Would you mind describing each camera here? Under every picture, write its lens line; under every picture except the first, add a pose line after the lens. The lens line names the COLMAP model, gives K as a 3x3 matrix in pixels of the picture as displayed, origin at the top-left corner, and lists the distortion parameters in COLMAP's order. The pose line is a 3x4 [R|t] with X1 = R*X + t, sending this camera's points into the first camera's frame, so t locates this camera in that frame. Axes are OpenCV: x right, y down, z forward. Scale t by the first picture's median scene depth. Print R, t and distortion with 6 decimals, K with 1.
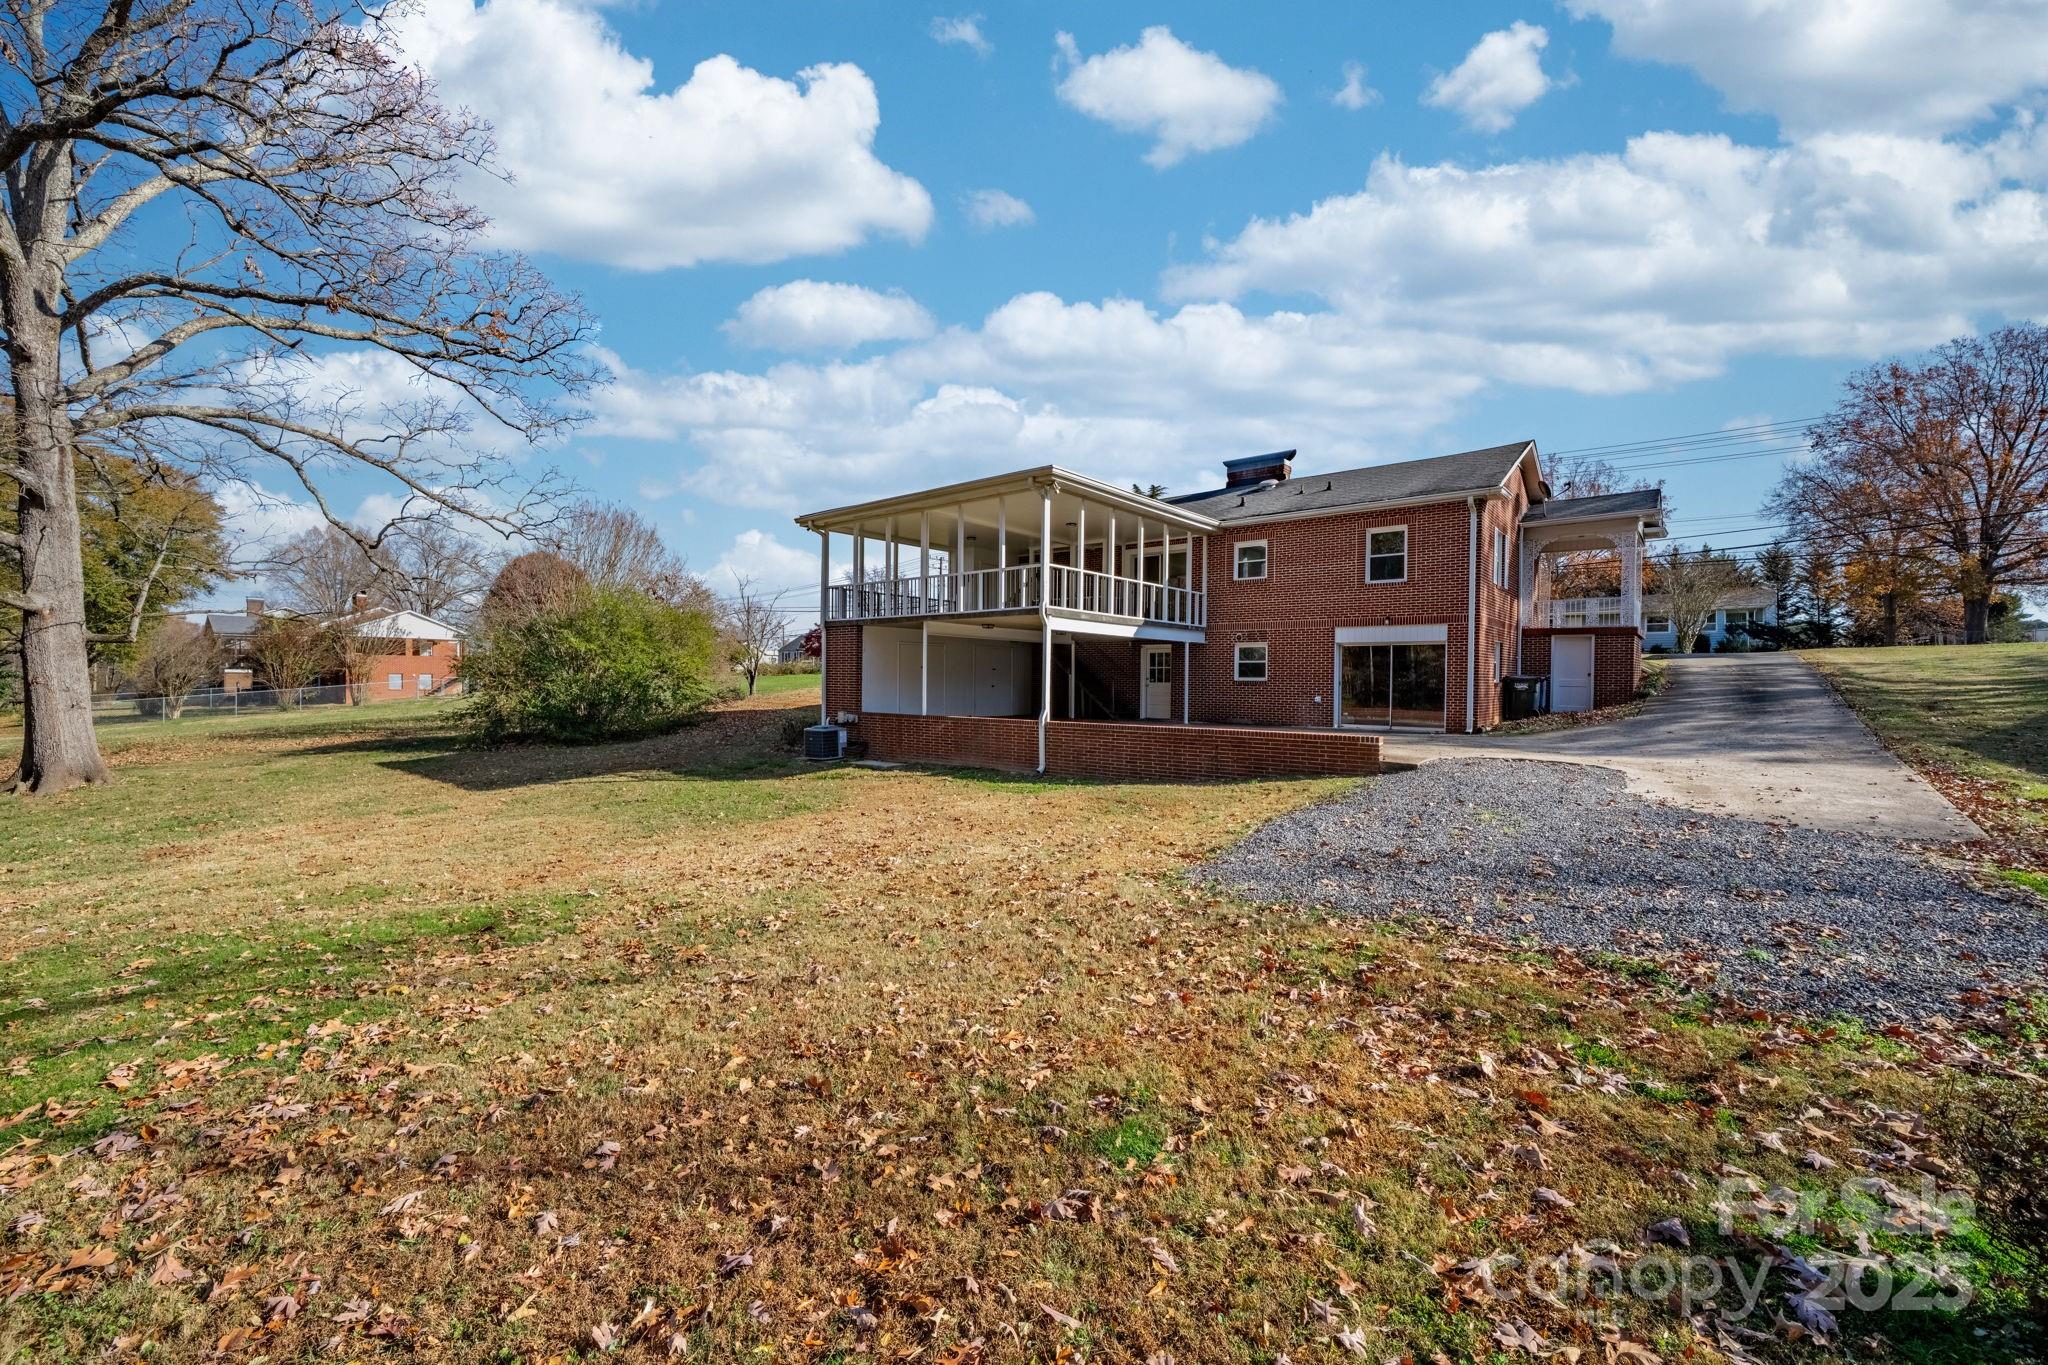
lens RADIAL K [[820.9, 0, 1024.0], [0, 820.9, 682.5], [0, 0, 1]] dist [-0.001075, 0.000549]
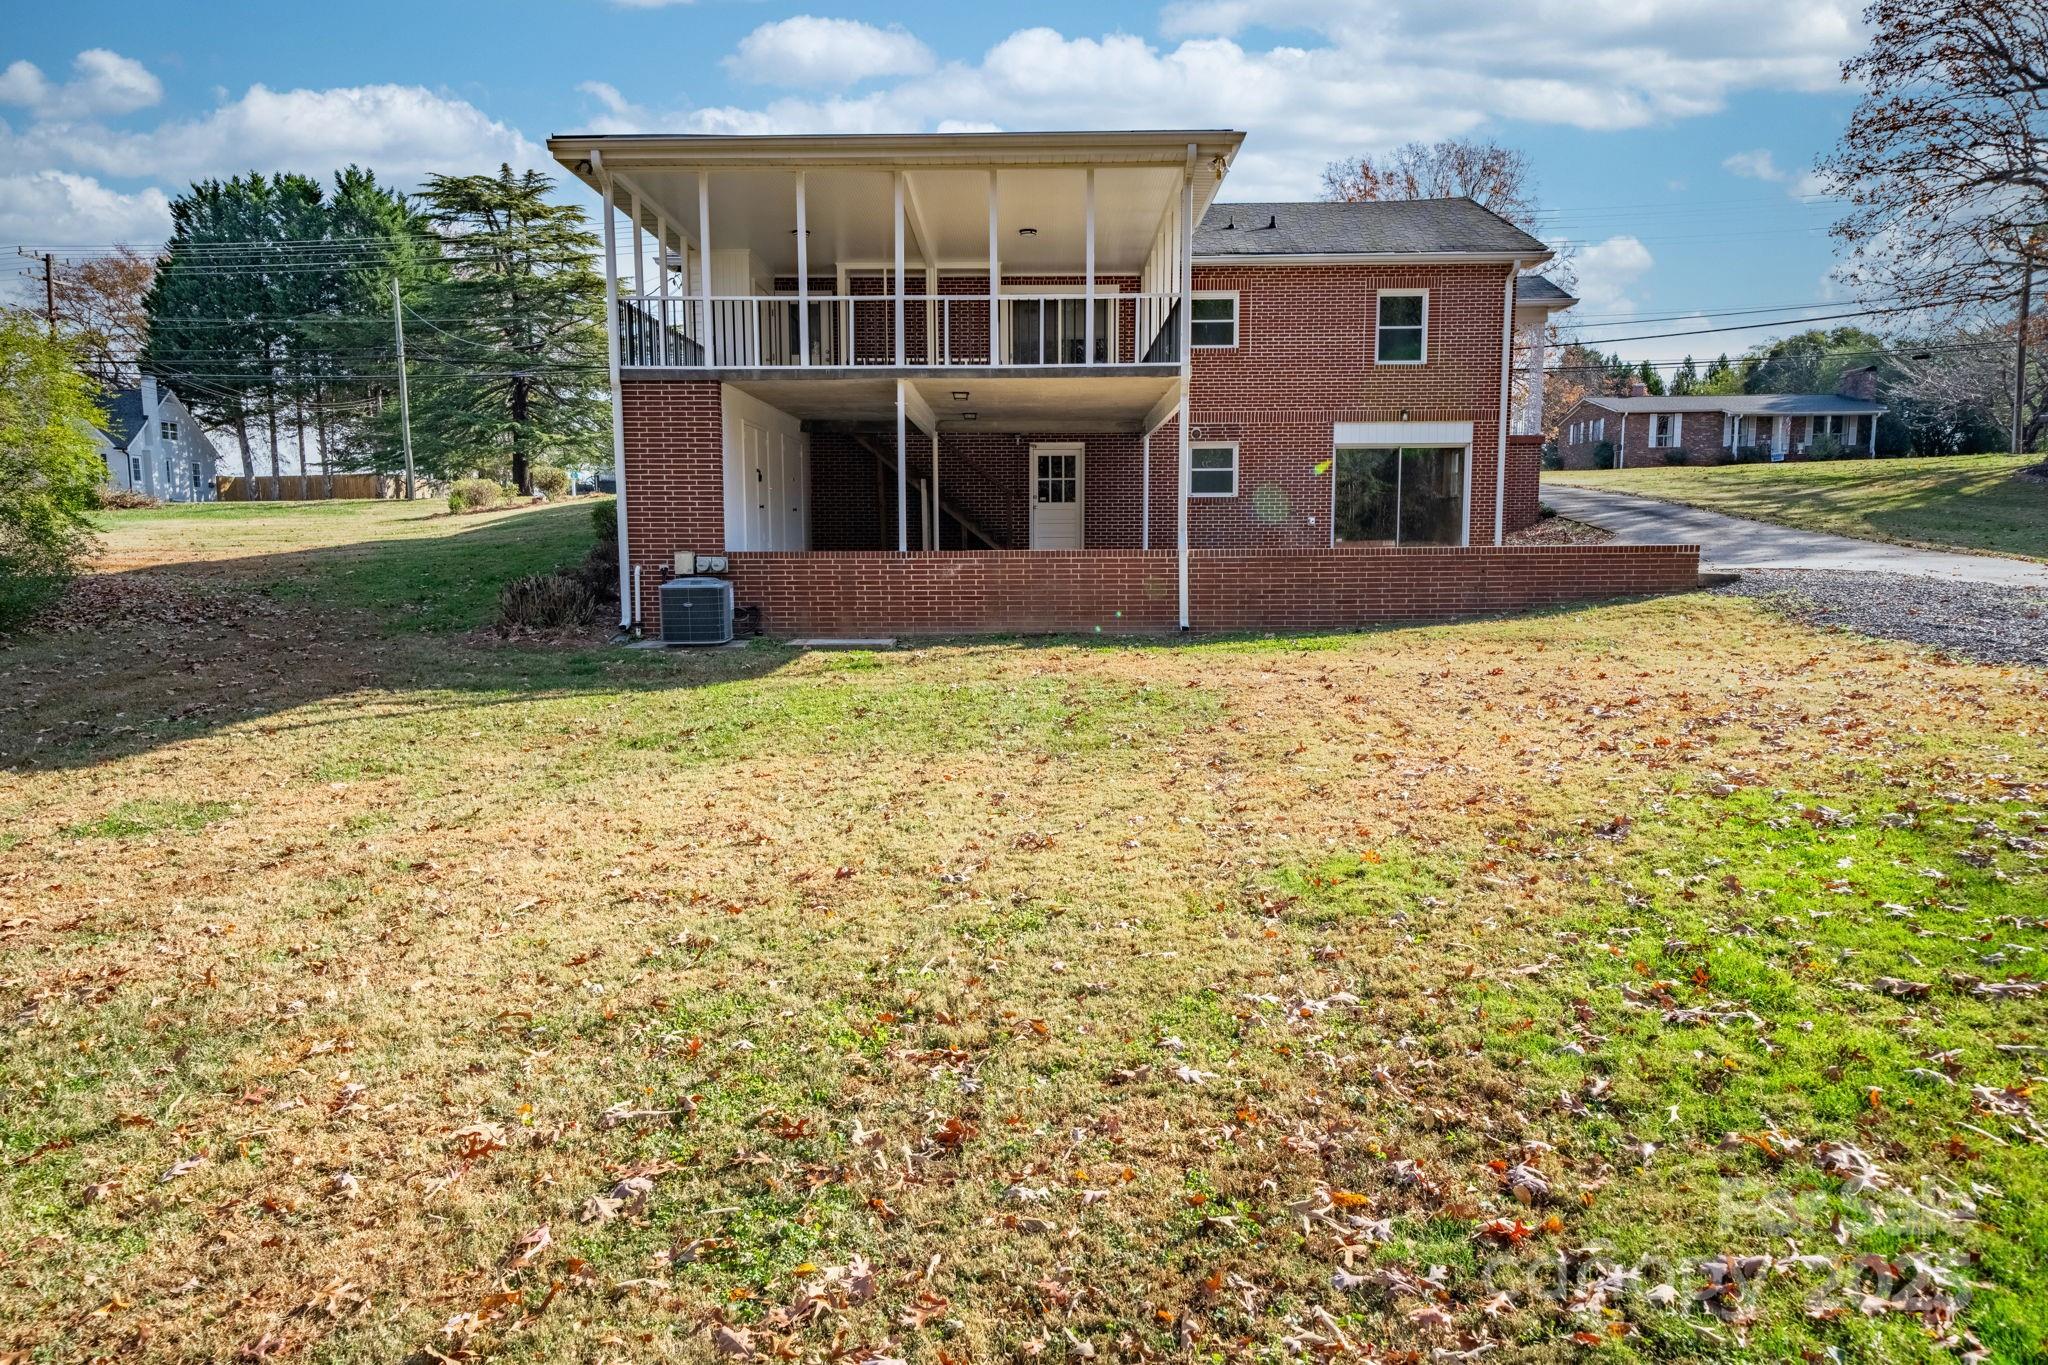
lens RADIAL K [[1355.4, 0, 1026.7], [0, 1355.4, 680.4], [0, 0, 1]] dist [0.034802, 0.002679]
pose [[0.784598, -0.077655, 0.615122, -0.573462], [0.012710, 0.993931, 0.109265, 0.024703], [-0.619874, -0.077910, 0.780824, 0.189524]]
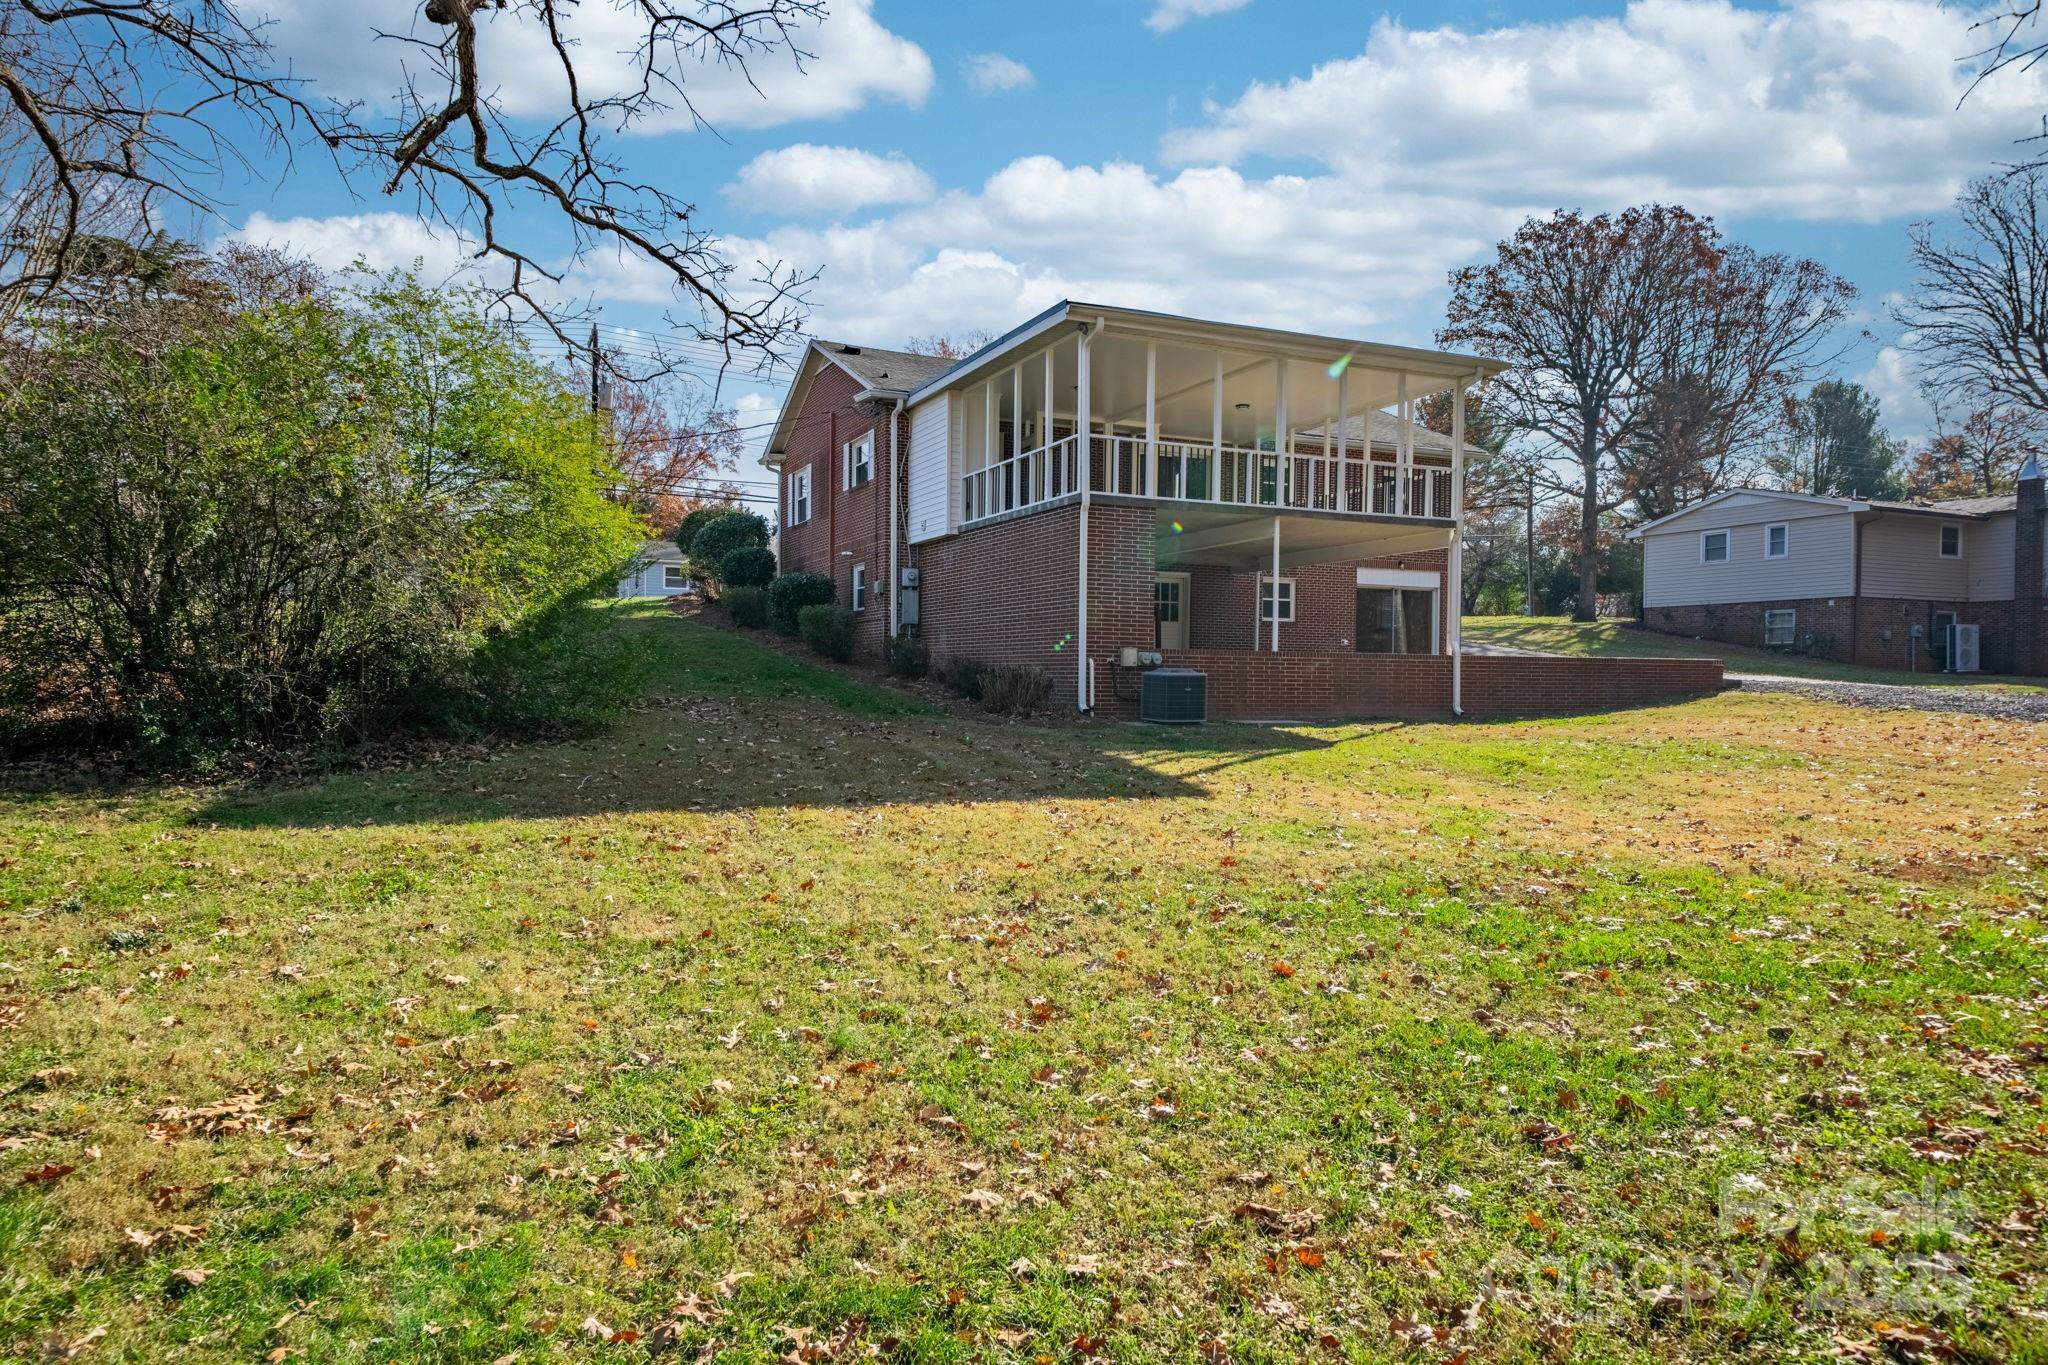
lens RADIAL K [[1355.4, 0, 1026.7], [0, 1355.4, 680.4], [0, 0, 1]] dist [0.034802, 0.002679]
pose [[0.448770, -0.004094, 0.893638, -1.136386], [-0.004839, 0.999964, 0.007011, 0.051829], [-0.893634, -0.007471, 0.448734, 0.600579]]
